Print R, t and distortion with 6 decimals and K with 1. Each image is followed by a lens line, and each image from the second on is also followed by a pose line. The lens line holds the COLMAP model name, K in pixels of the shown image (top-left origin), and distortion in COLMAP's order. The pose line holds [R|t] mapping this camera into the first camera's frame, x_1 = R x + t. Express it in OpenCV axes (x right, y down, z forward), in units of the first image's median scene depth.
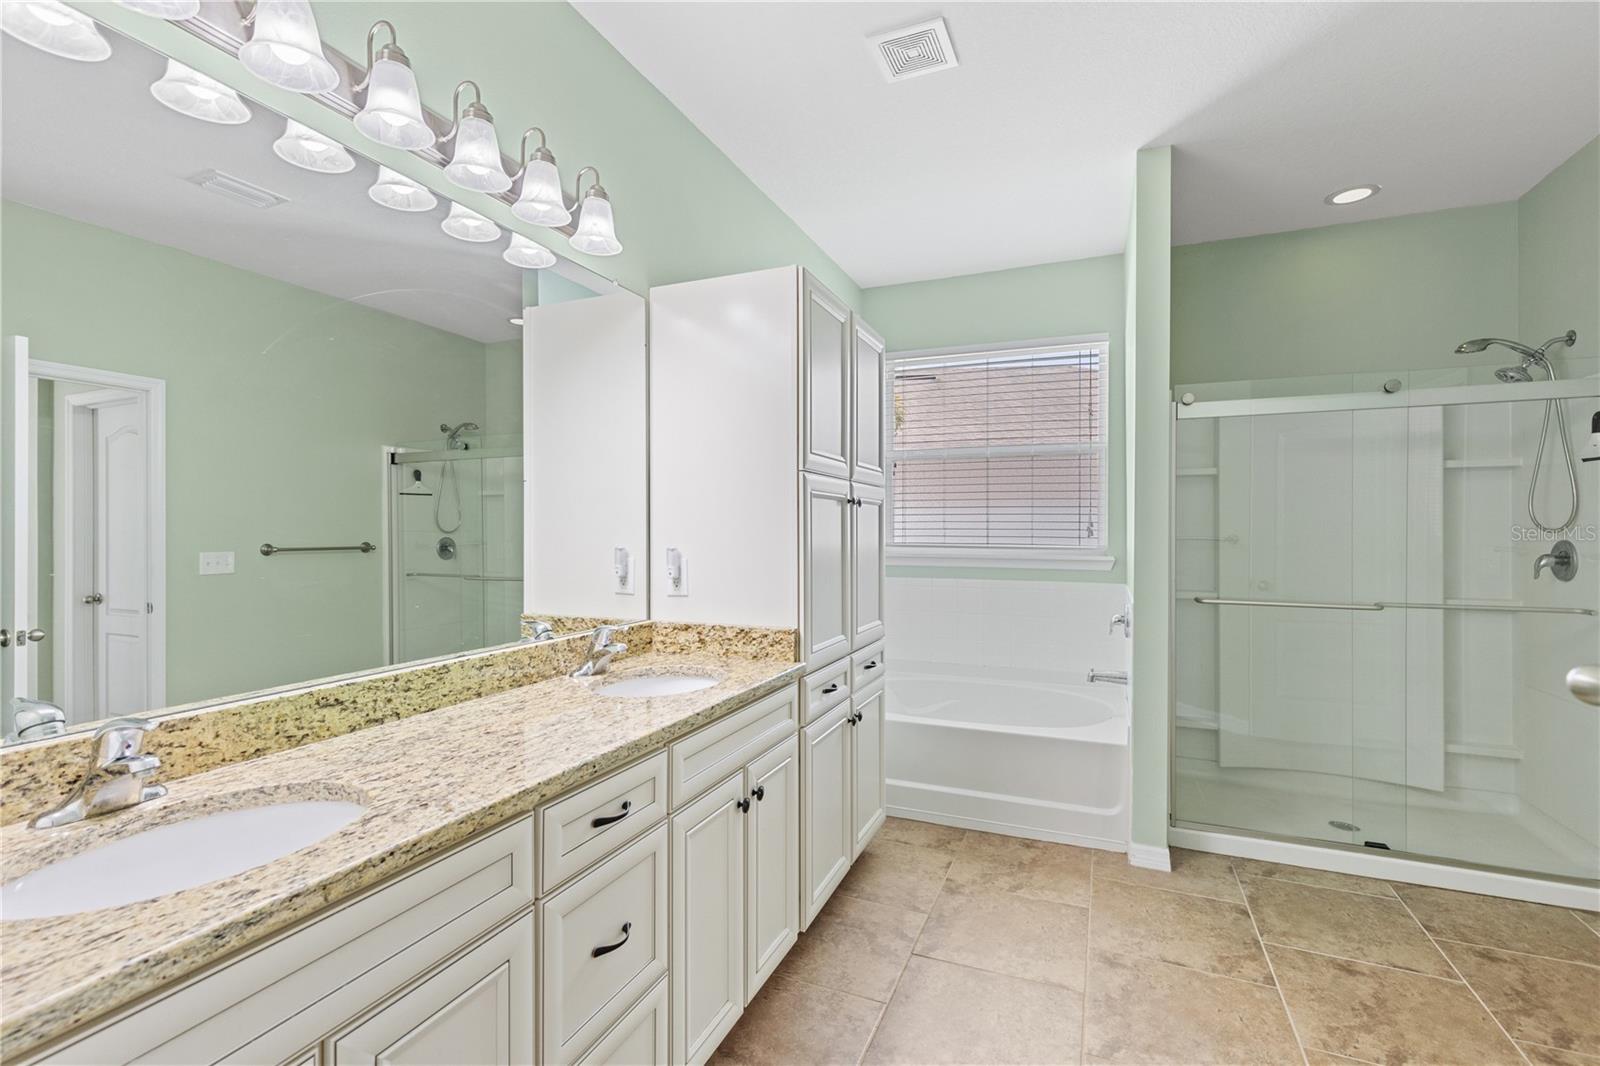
lens RADIAL K [[731.6, 0, 811.8], [0, 731.6, 532.4], [0, 0, 1]] dist [0.003050, -0.001087]
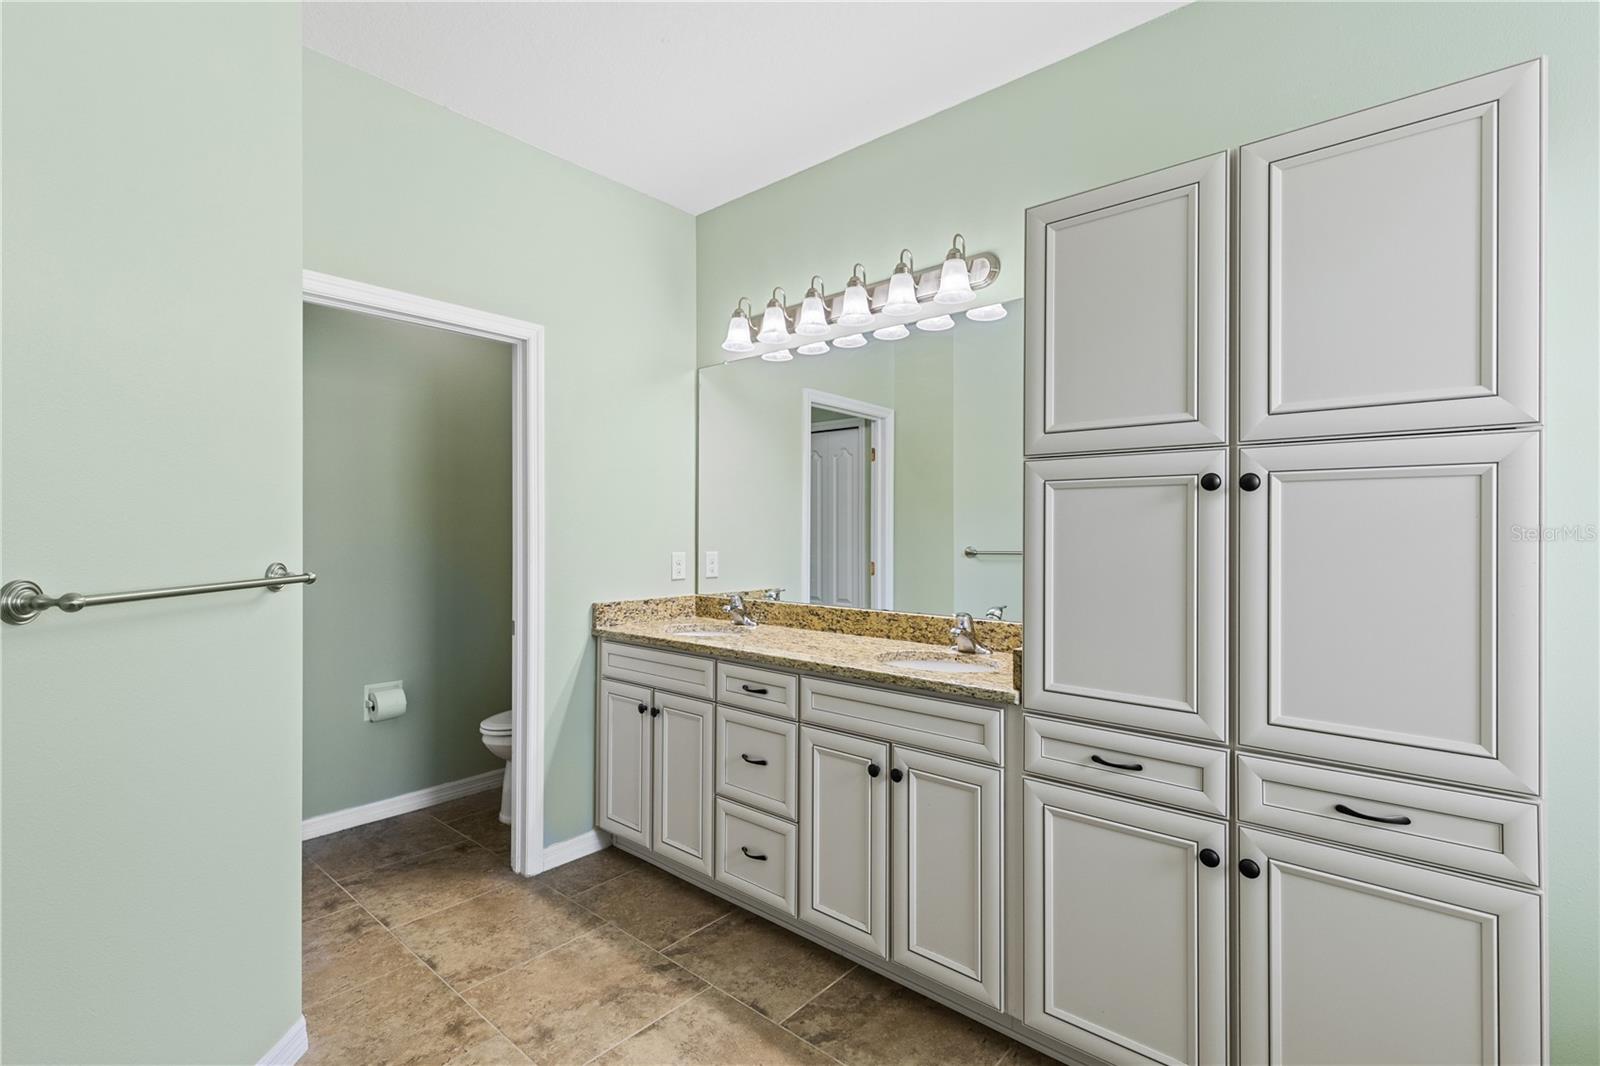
lens RADIAL K [[731.6, 0, 796.1], [0, 731.6, 525.3], [0, 0, 1]] dist [0.003050, -0.001087]
pose [[-0.325922, -0.009984, -0.945344, 1.252202], [-0.006667, 0.999944, -0.008262, -0.004435], [0.945373, 0.003610, -0.325970, 1.504708]]
